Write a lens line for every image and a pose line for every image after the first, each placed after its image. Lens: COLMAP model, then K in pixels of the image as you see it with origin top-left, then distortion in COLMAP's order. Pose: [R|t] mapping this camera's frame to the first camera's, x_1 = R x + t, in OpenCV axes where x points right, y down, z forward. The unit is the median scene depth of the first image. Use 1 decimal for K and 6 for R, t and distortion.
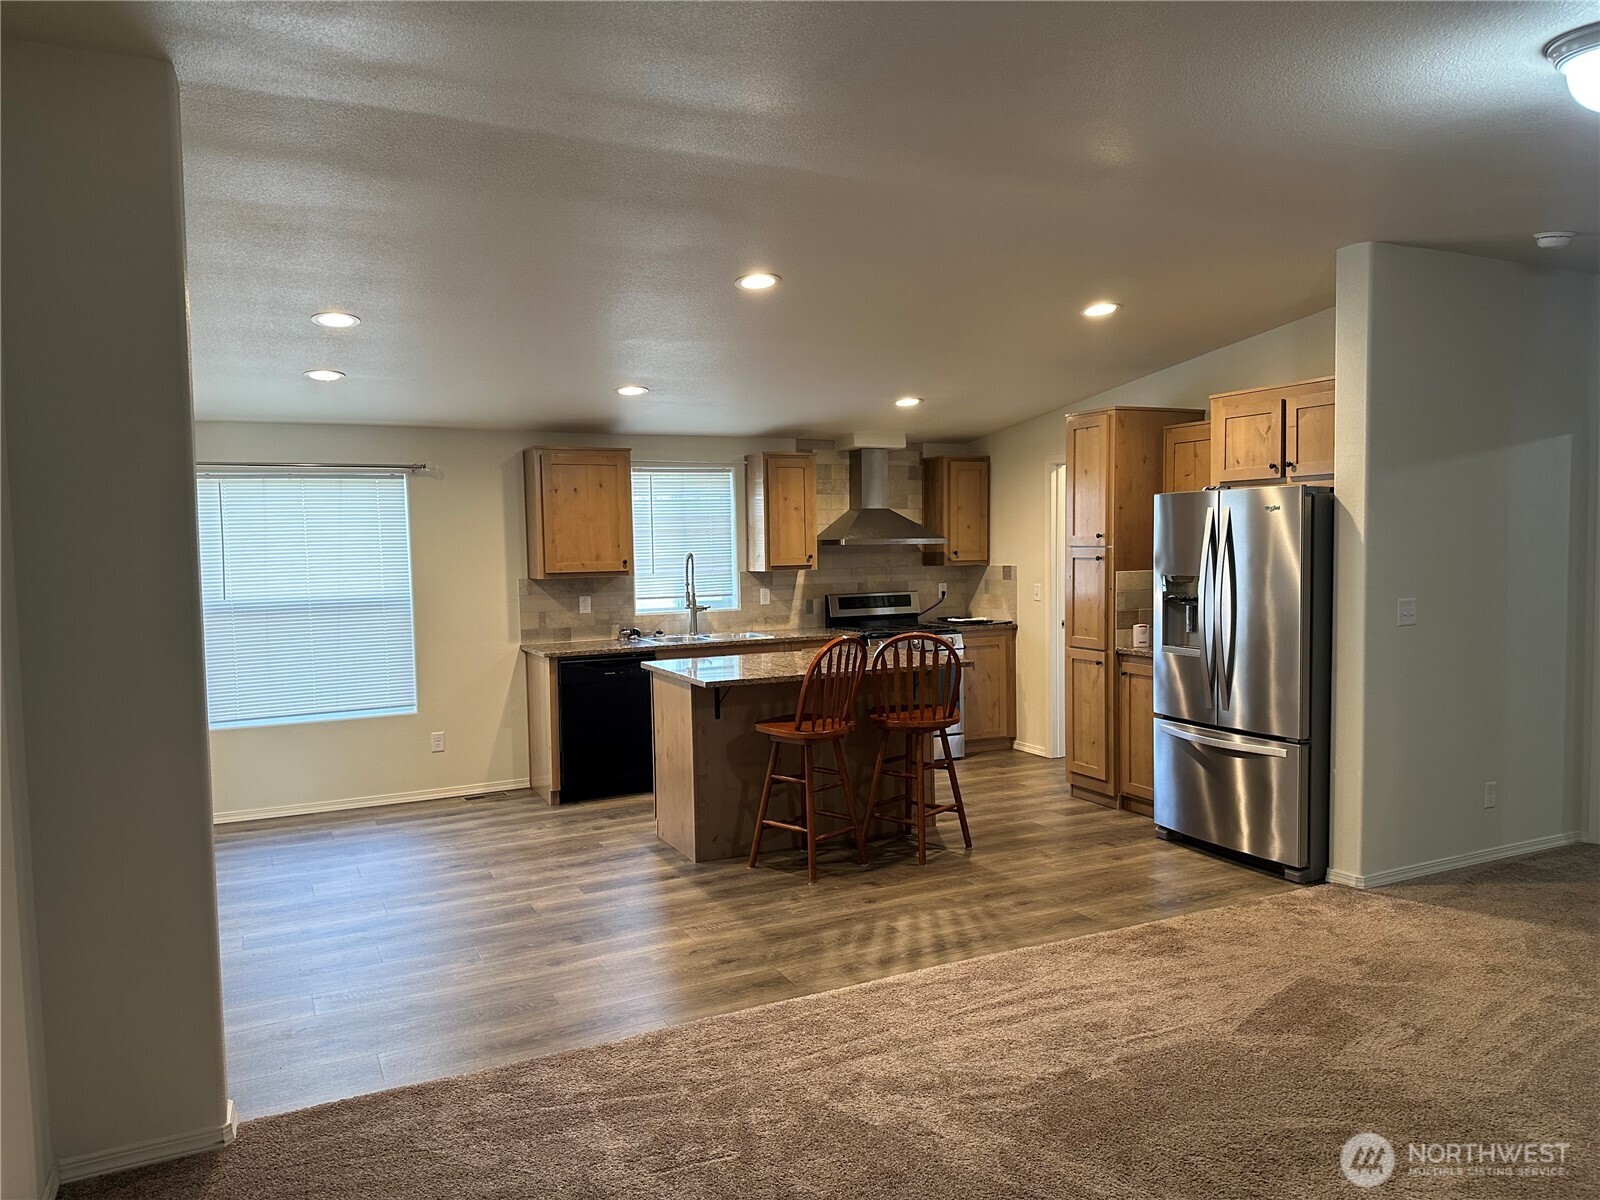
lens RADIAL K [[1108.2, 0, 793.8], [0, 1108.2, 605.9], [0, 0, 1]] dist [0.111532, -0.138281]
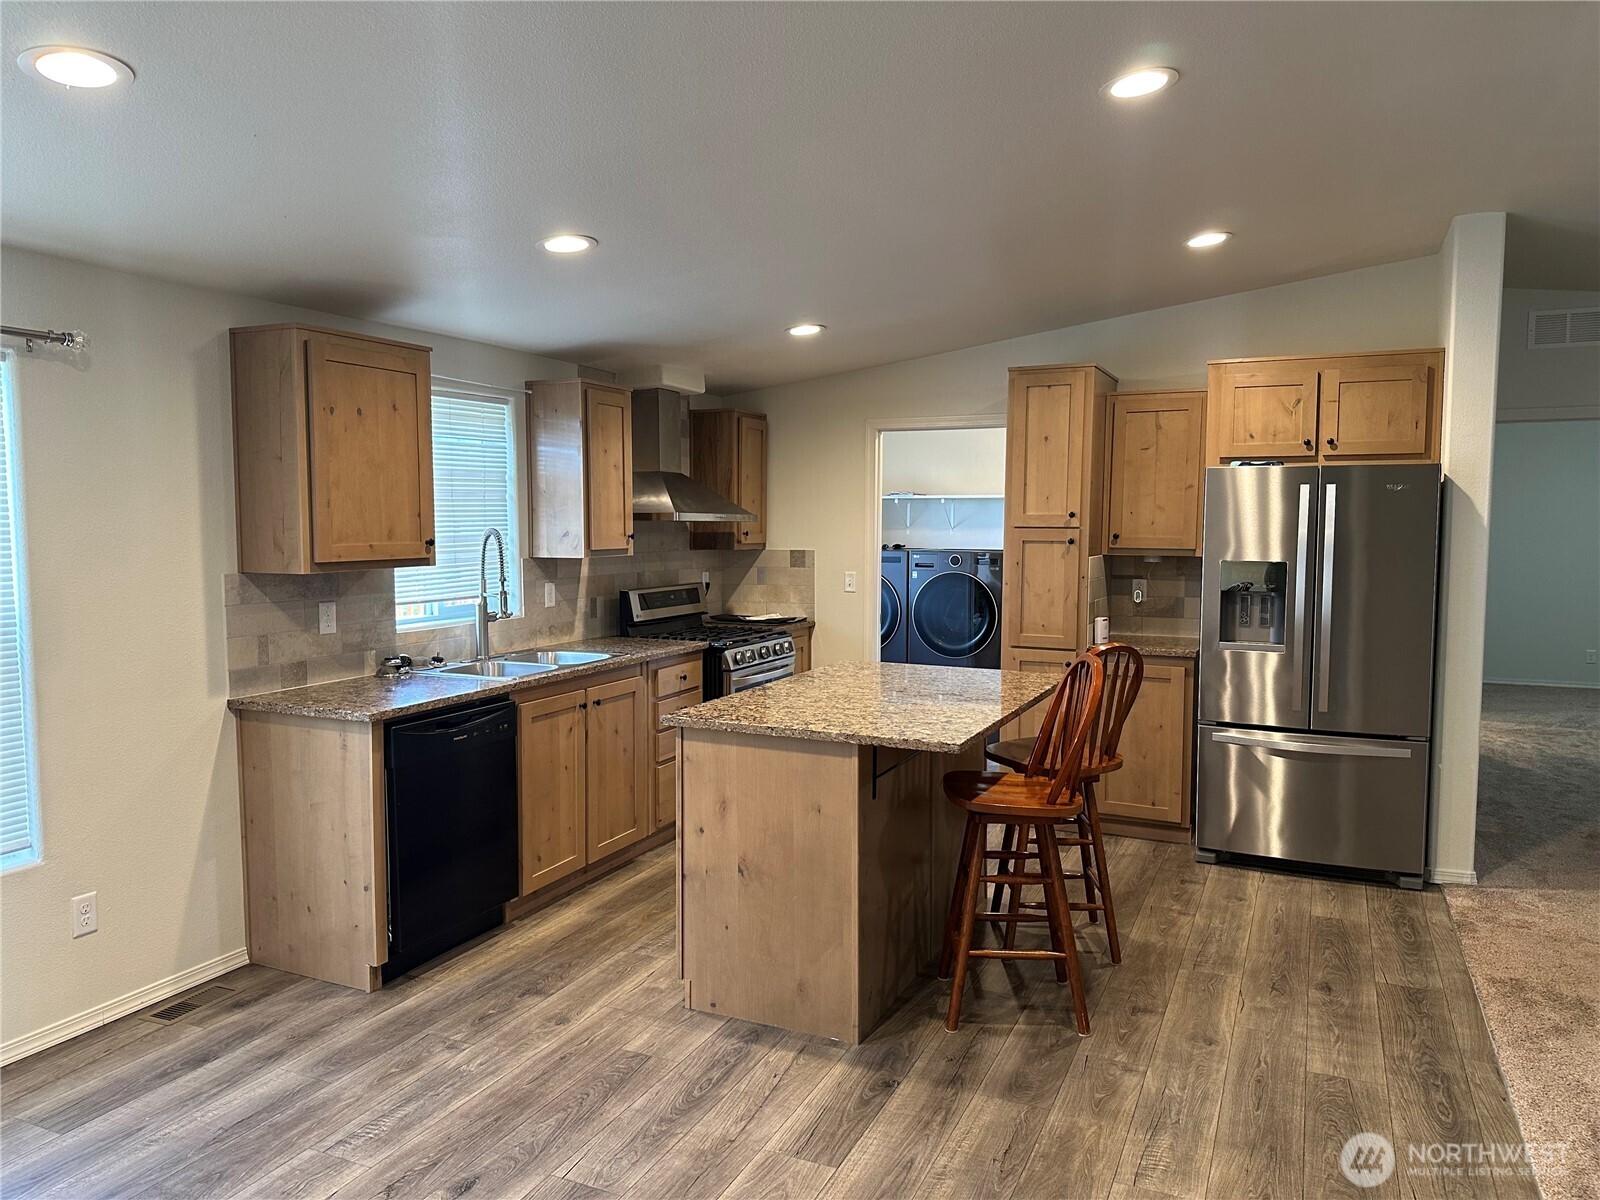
lens RADIAL K [[1113.9, 0, 811.7], [0, 1113.9, 607.1], [0, 0, 1]] dist [0.094139, -0.139214]
pose [[0.773774, -0.031673, 0.632669, -0.363274], [0.021549, 0.999487, 0.023682, -0.015122], [-0.633095, -0.004691, 0.774060, 0.409255]]
